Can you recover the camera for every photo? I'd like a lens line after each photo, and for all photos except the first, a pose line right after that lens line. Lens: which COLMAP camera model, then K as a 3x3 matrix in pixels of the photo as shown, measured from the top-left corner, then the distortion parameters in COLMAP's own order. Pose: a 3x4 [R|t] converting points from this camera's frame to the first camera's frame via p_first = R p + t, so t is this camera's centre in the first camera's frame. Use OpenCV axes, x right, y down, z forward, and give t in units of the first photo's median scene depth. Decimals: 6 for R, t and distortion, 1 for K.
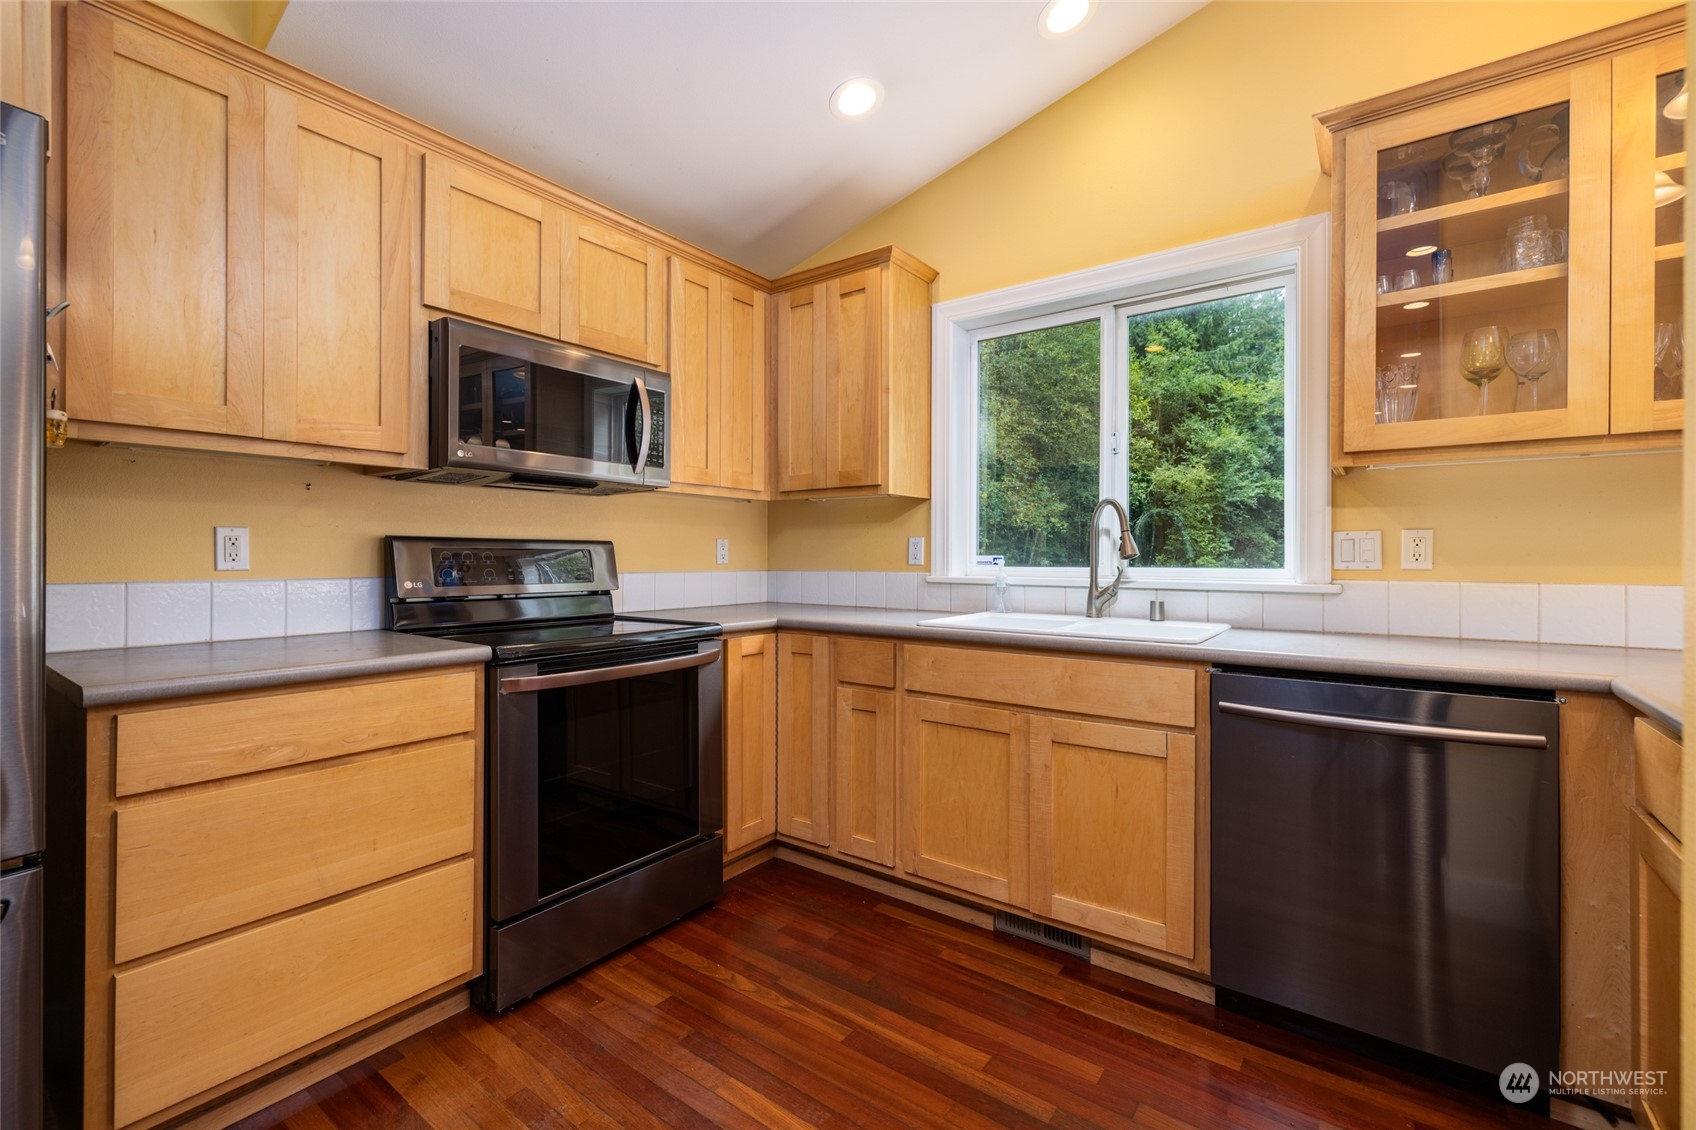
lens RADIAL K [[734.8, 0, 848.0], [0, 734.8, 565.0], [0, 0, 1]] dist [0.002728, -0.000350]
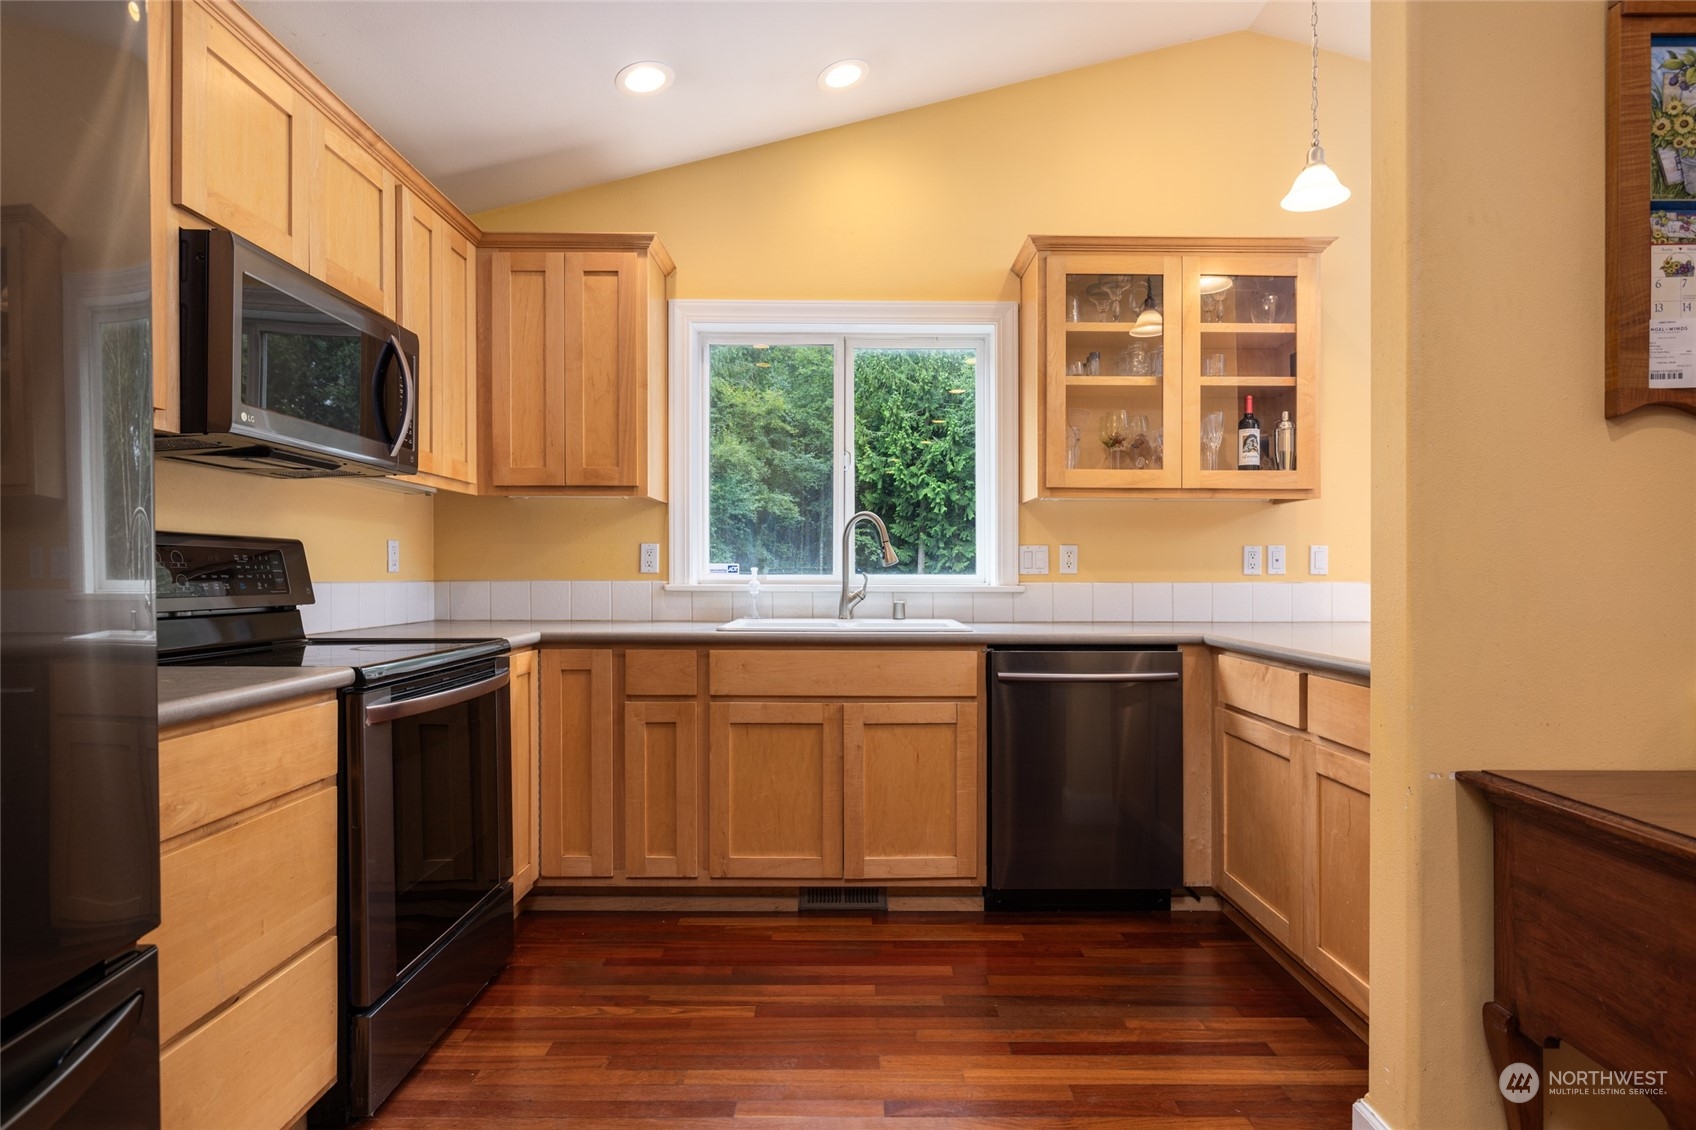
lens RADIAL K [[880.0, 0, 877.9], [0, 880.0, 584.6], [0, 0, 1]] dist [-0.004606, -0.000221]
pose [[0.789232, -0.007416, 0.614051, -0.483009], [0.006465, 0.999972, 0.003767, 0.016231], [-0.614062, 0.000997, 0.789257, -0.083153]]
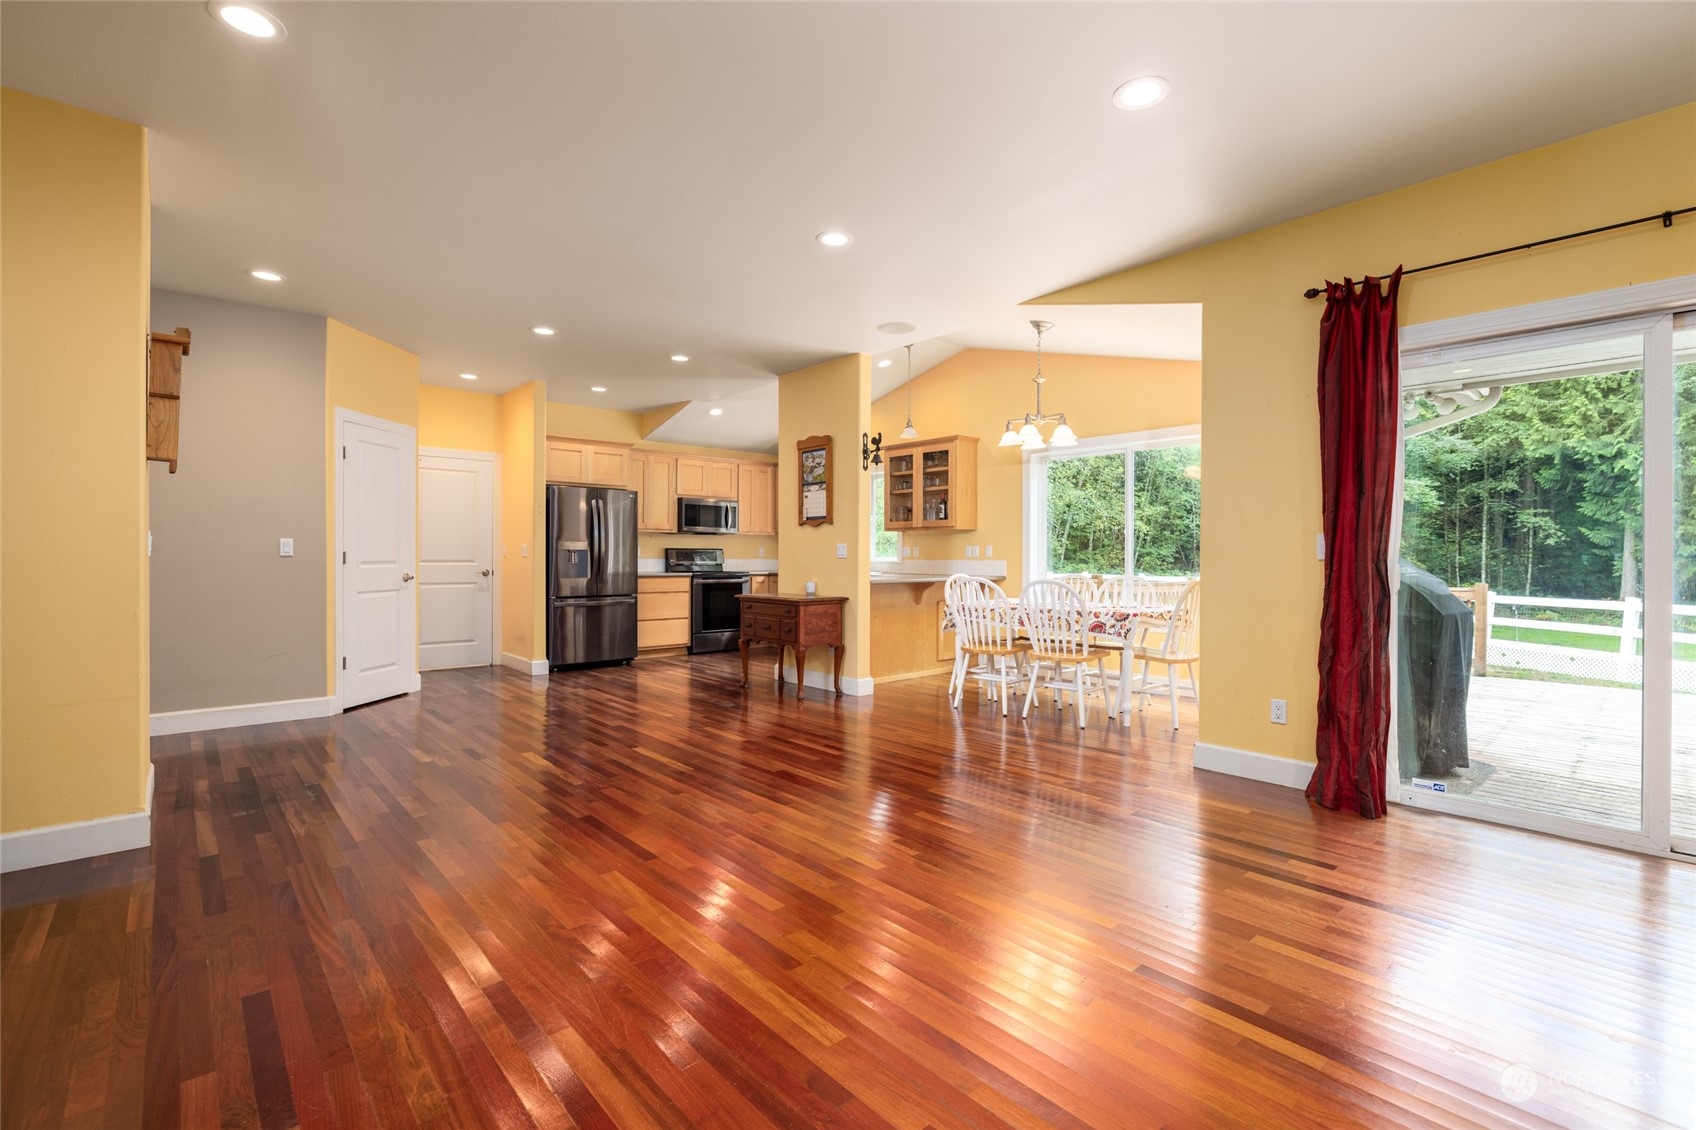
lens RADIAL K [[758.9, 0, 850.5], [0, 758.9, 556.8], [0, 0, 1]] dist [0.001282, 0.000141]
pose [[0.980361, 0.003016, -0.197190, 1.086929], [-0.005334, 0.999923, -0.011226, 0.046535], [0.197140, 0.012057, 0.980301, -2.651942]]
